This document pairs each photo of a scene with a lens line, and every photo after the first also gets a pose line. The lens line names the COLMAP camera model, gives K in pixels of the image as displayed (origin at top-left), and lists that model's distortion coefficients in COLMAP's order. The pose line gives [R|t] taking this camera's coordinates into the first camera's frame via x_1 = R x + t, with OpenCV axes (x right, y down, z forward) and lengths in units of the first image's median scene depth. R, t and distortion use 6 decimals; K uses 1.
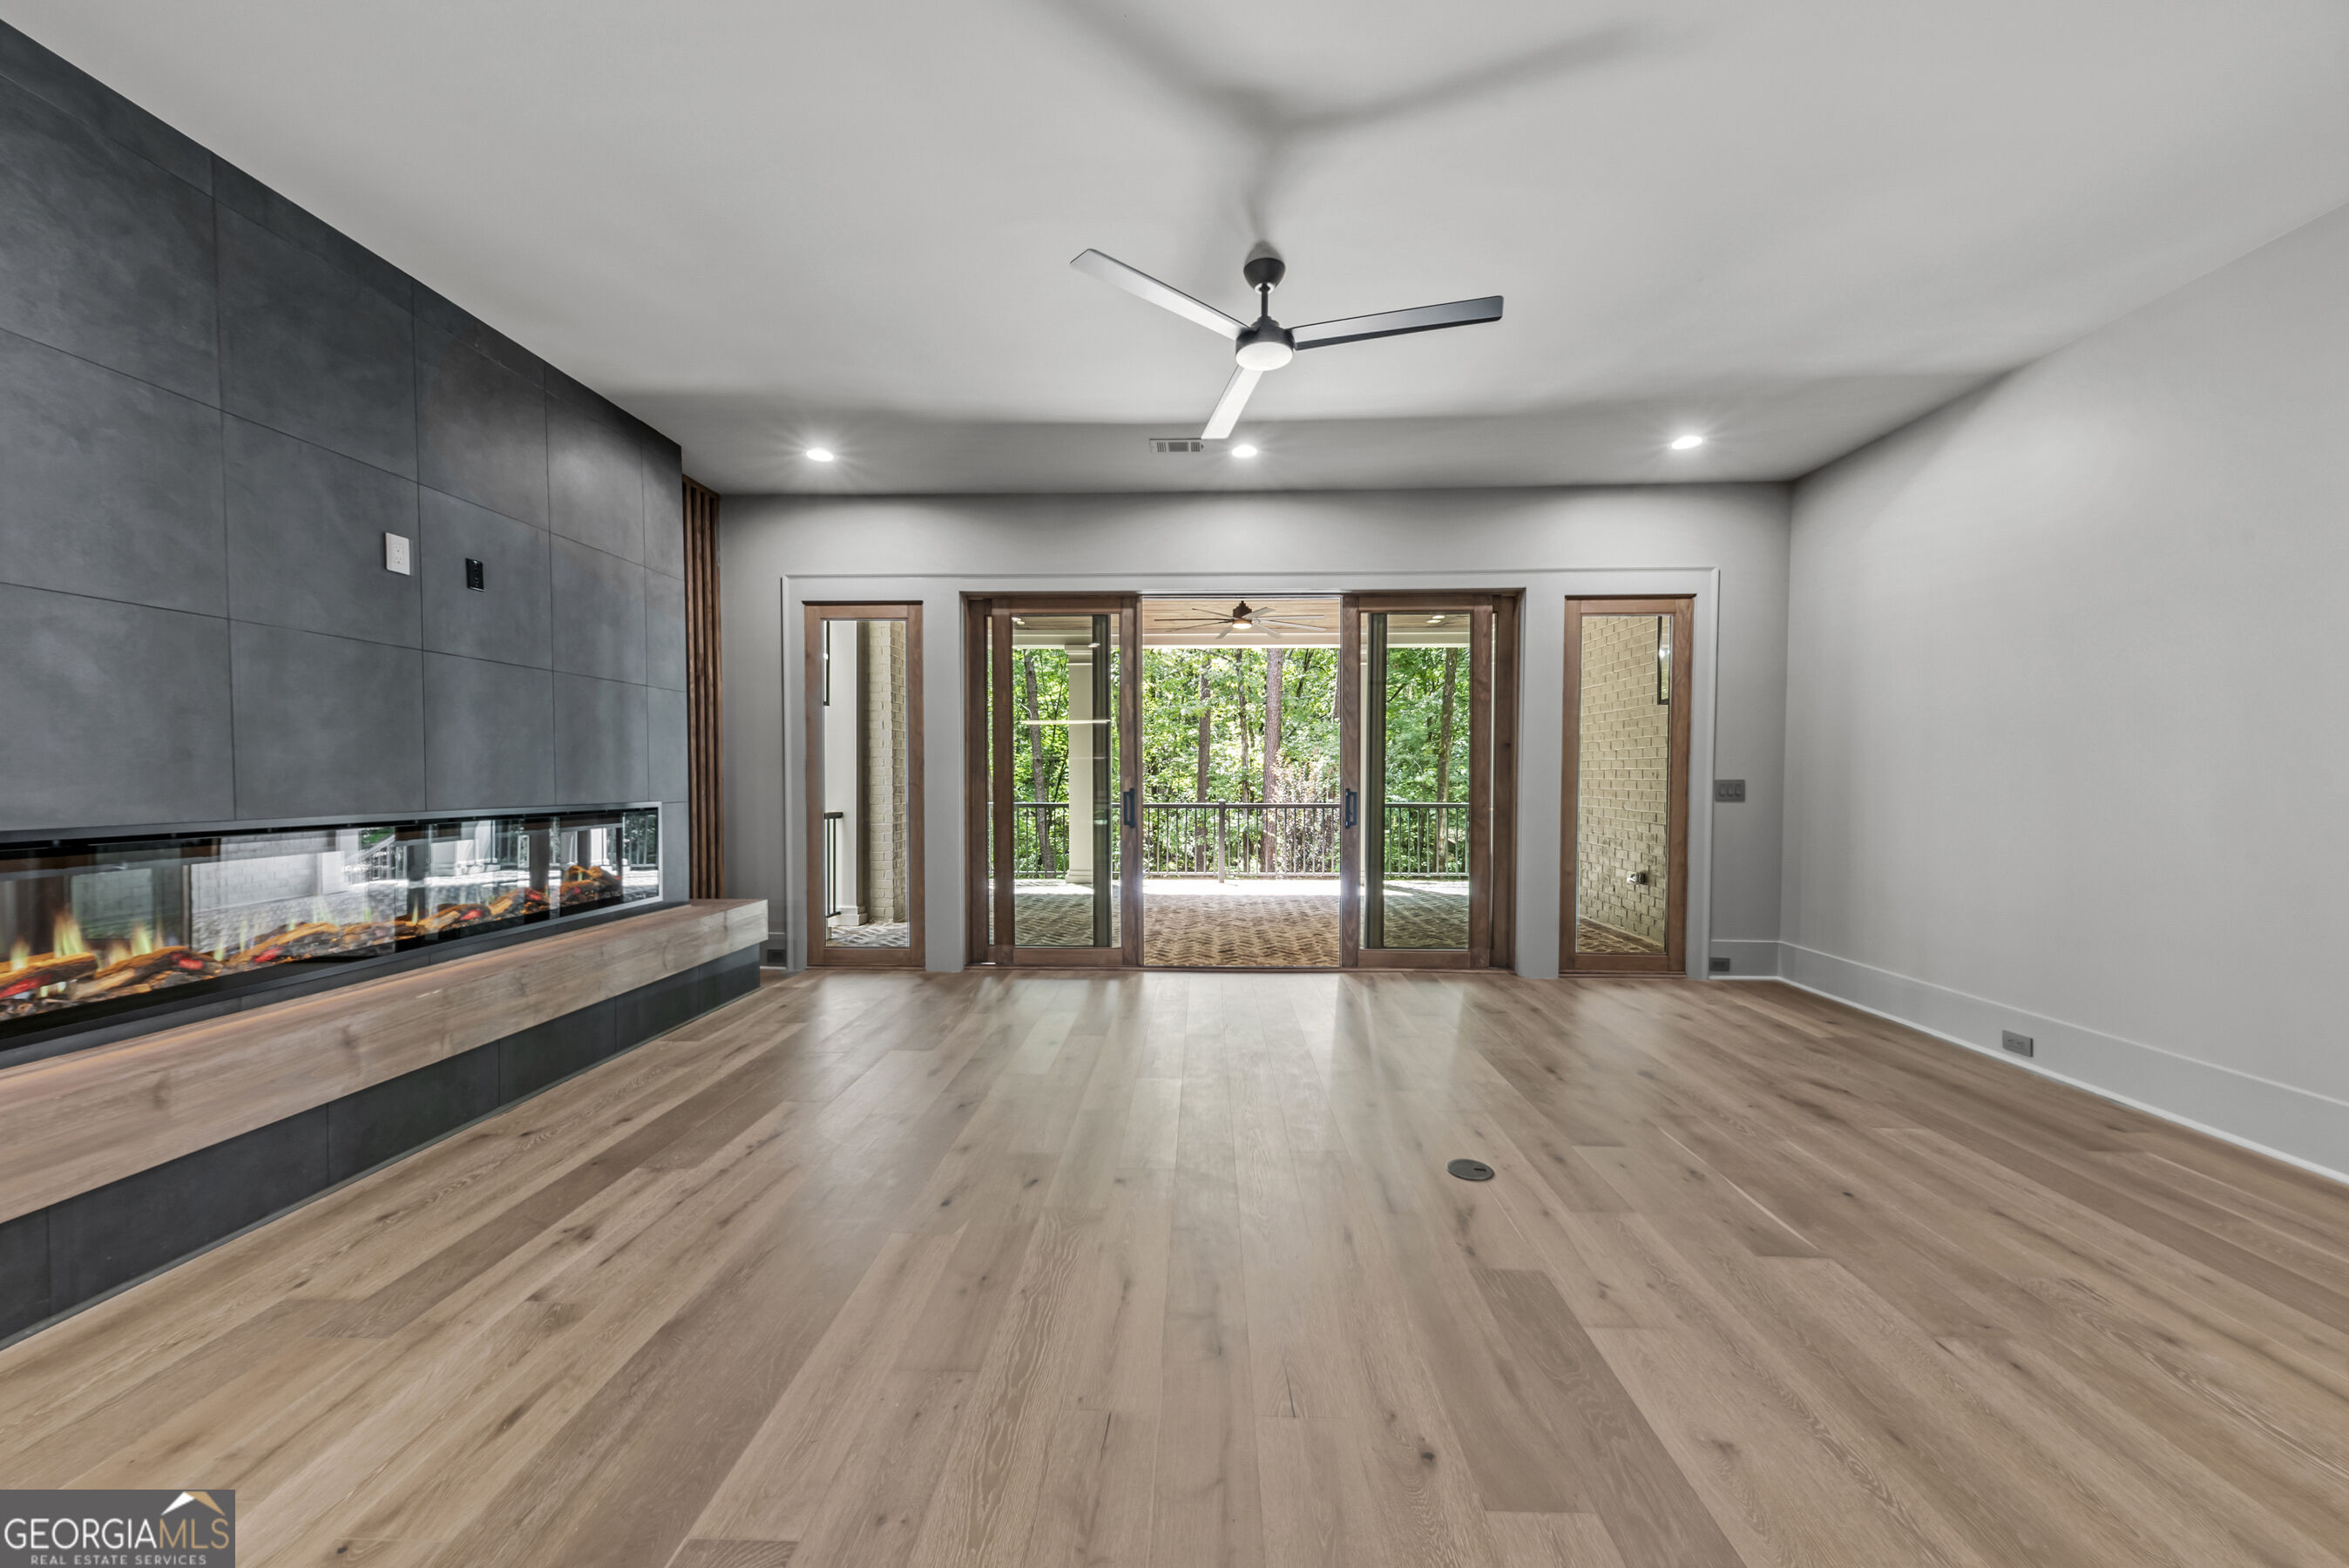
lens RADIAL K [[831.7, 0, 1211.2], [0, 831.7, 800.6], [0, 0, 1]] dist [0.000878, 0.000062]
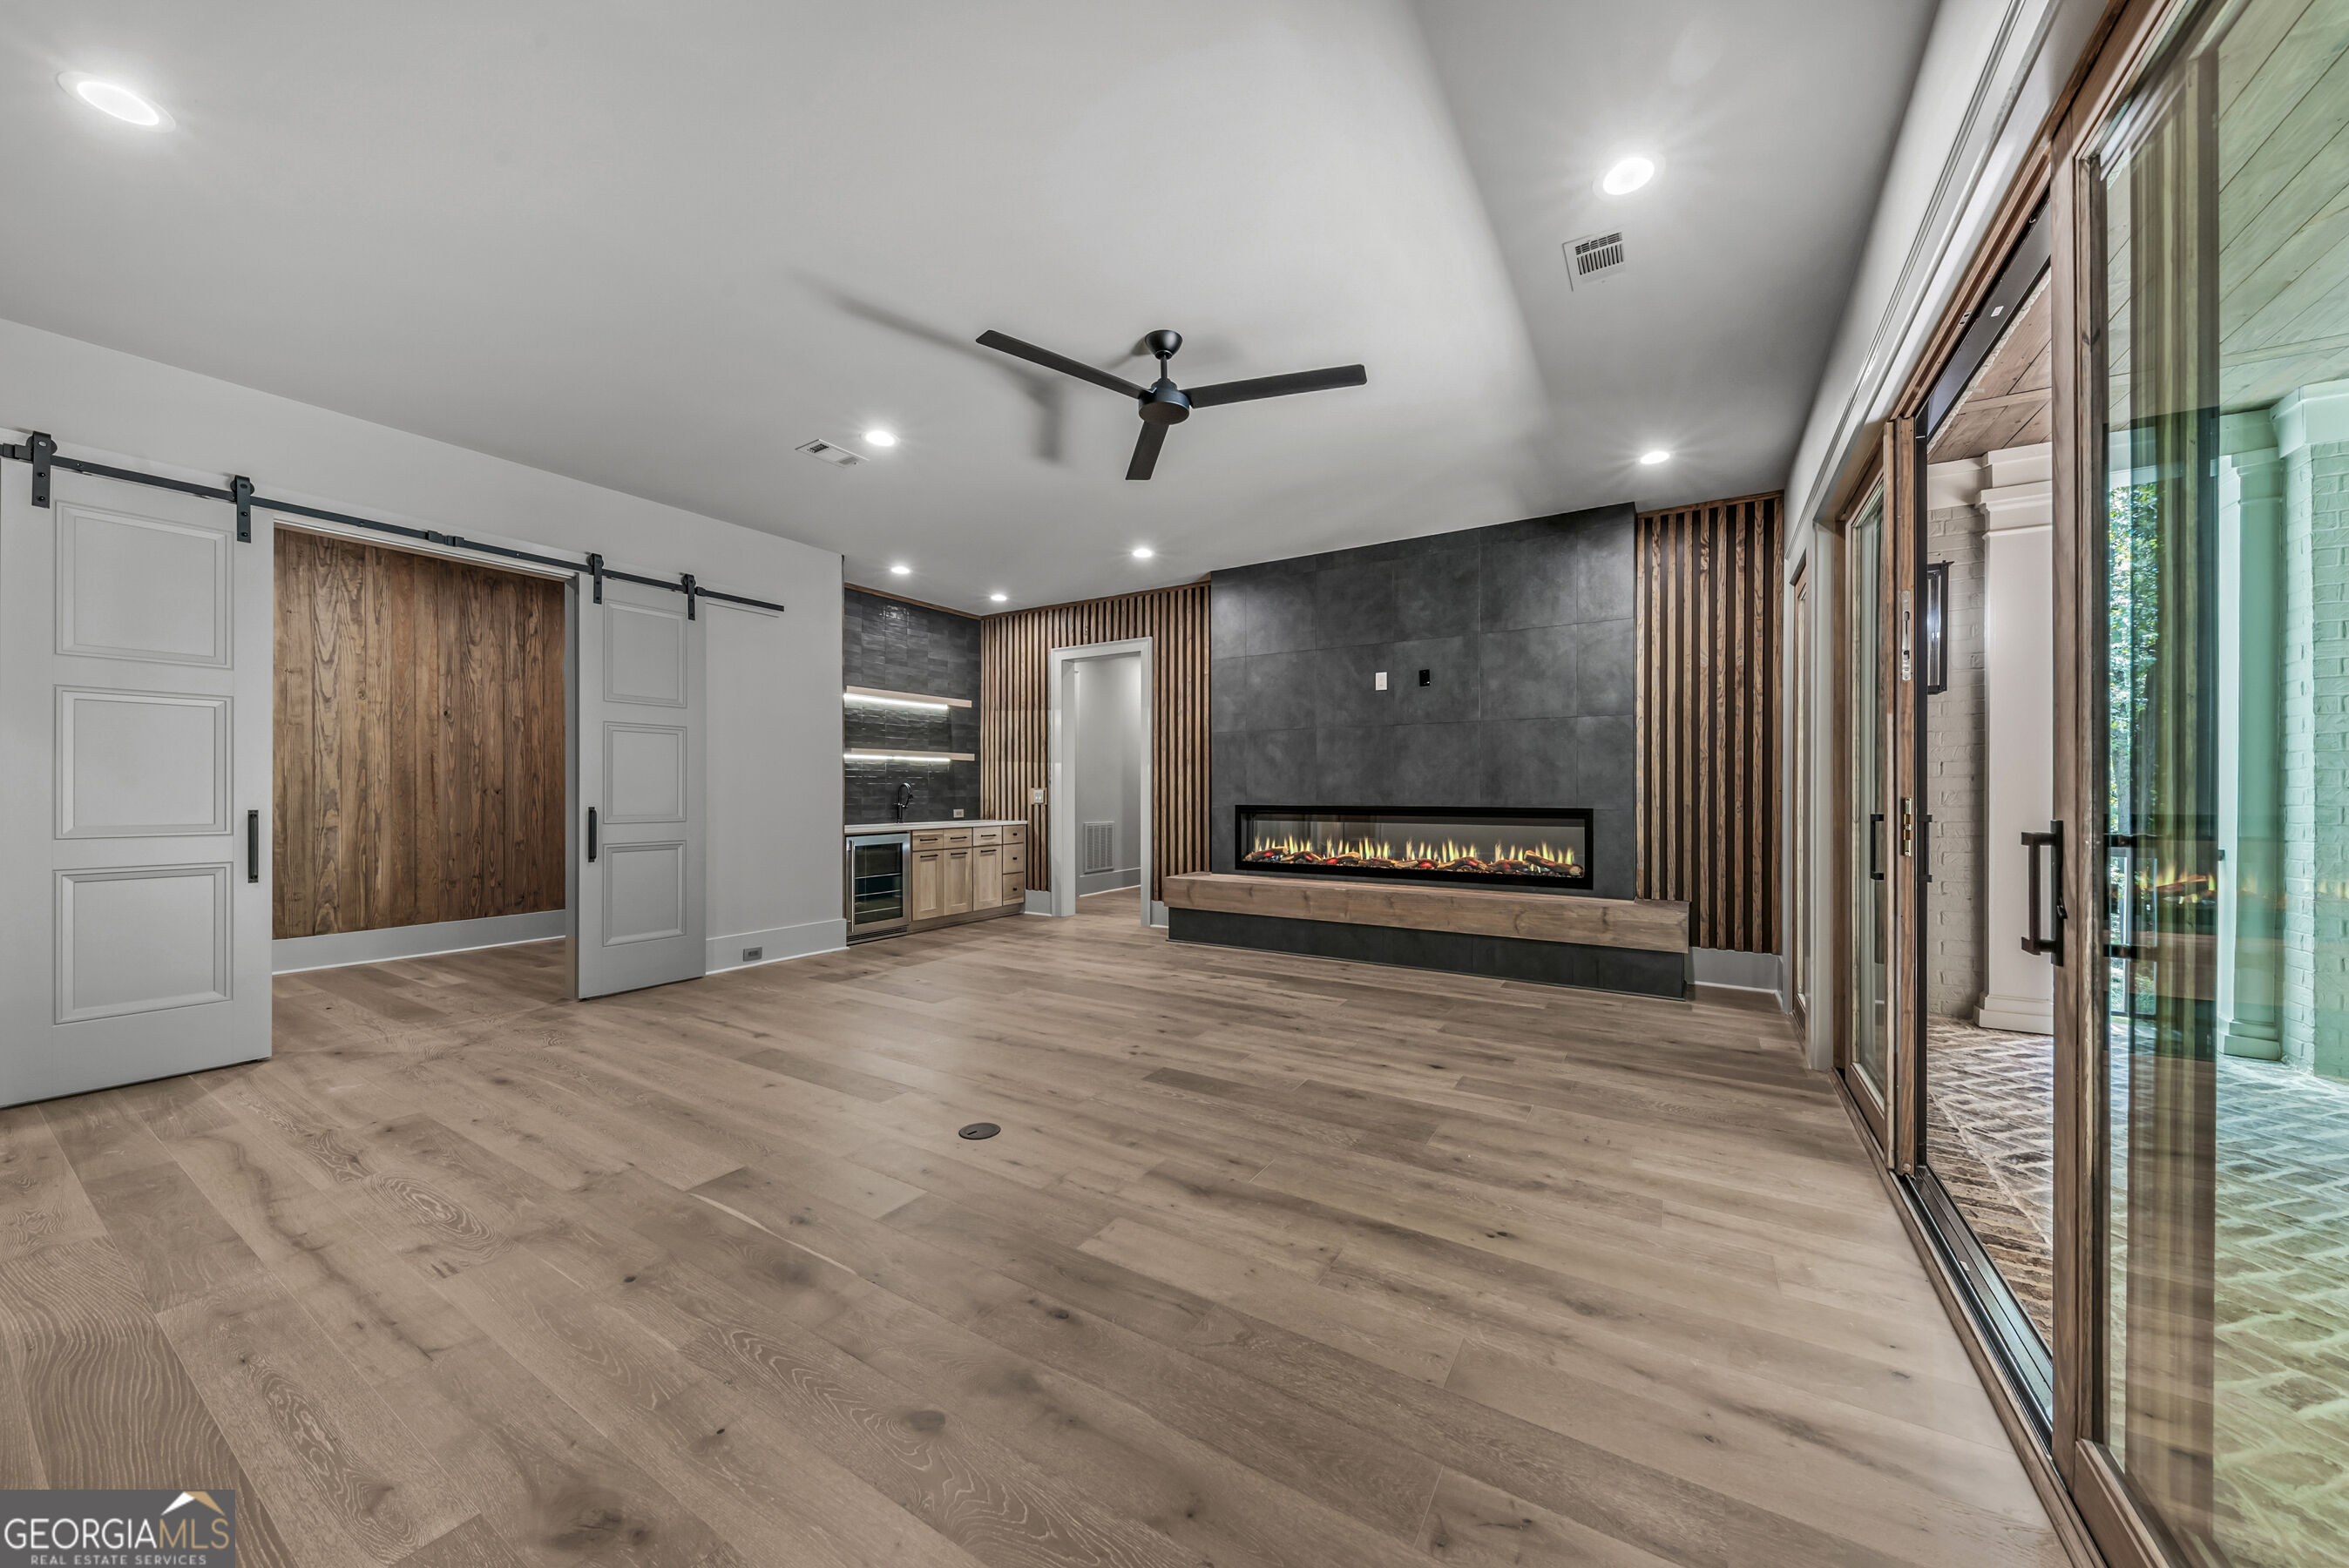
lens RADIAL K [[807.6, 0, 1169.4], [0, 807.6, 792.3], [0, 0, 1]] dist [0.000366, 0.000001]
pose [[-0.524678, -0.001060, -0.851300, 0.695290], [-0.023455, 0.999638, 0.013211, -0.023651], [0.850978, 0.026899, -0.524512, 1.111415]]
